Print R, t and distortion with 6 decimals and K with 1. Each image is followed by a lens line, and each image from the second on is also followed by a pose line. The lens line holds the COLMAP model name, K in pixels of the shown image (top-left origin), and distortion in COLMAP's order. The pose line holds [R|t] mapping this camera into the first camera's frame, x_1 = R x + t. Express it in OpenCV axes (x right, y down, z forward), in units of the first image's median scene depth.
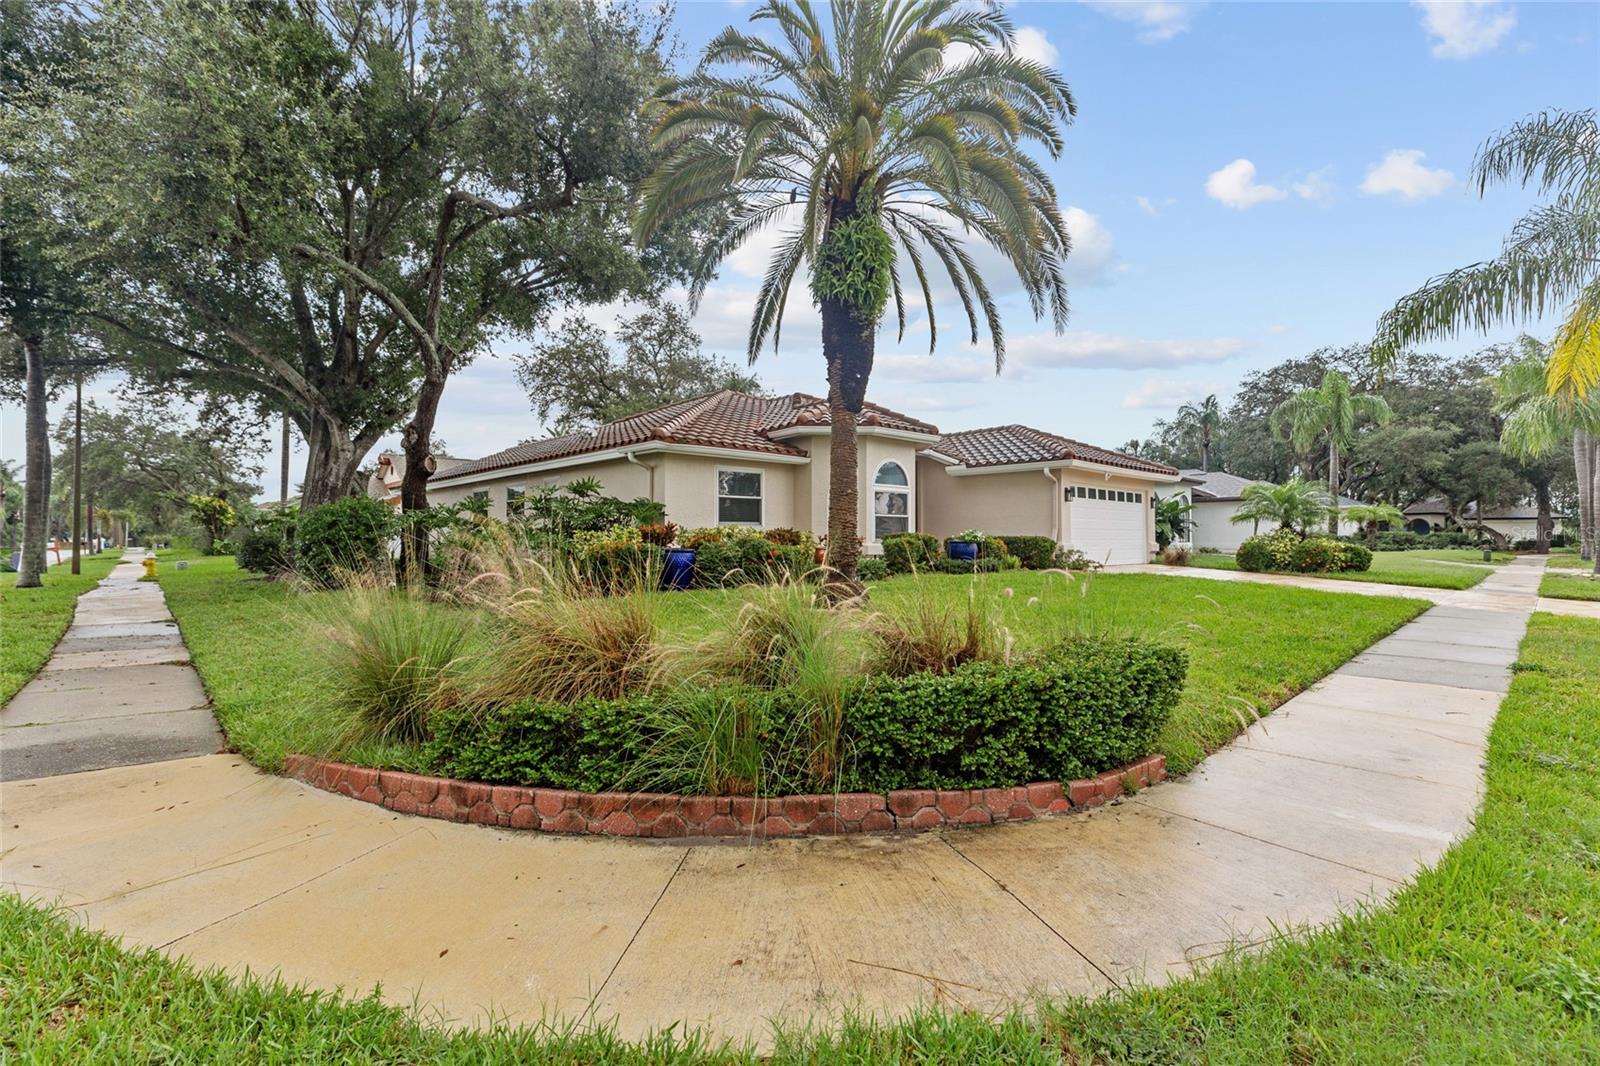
lens RADIAL K [[696.8, 0, 808.1], [0, 696.8, 535.4], [0, 0, 1]] dist [0.000048, -0.000146]
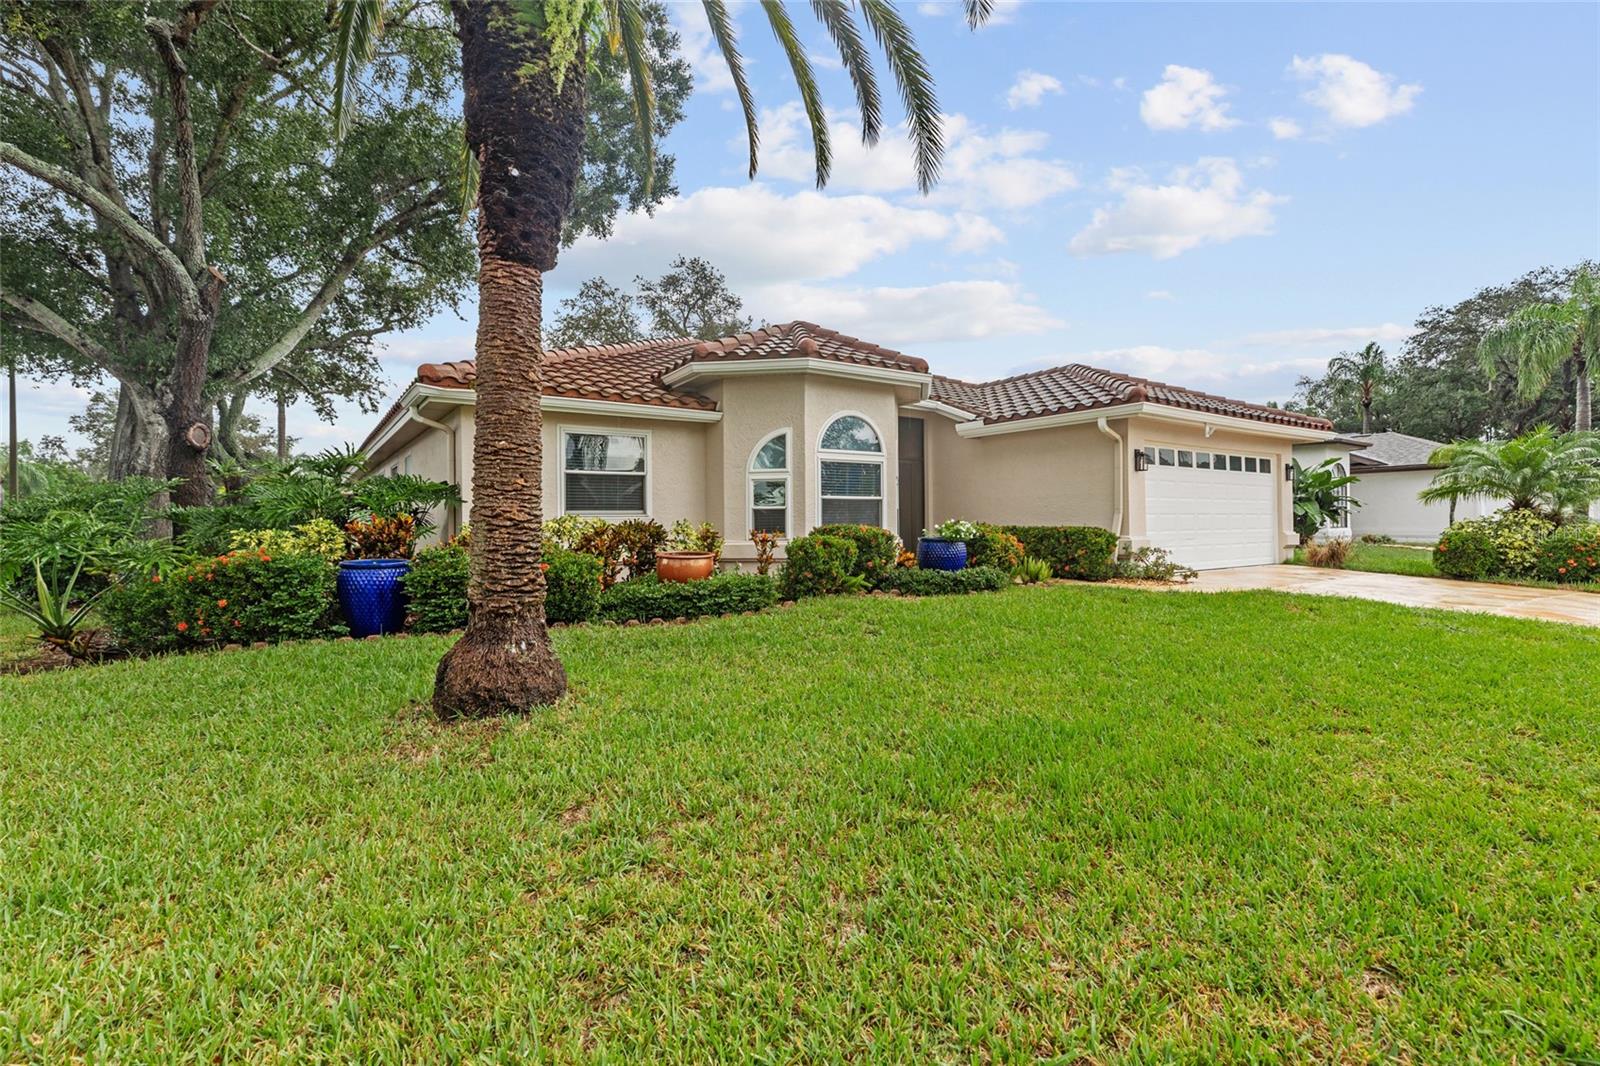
lens RADIAL K [[718.6, 0, 803.7], [0, 718.6, 525.0], [0, 0, 1]] dist [0.004160, 0.000171]
pose [[0.989895, -0.009165, -0.141509, 0.149161], [0.010144, 0.999929, 0.006198, -0.006291], [0.141442, -0.007571, 0.989918, 0.283790]]
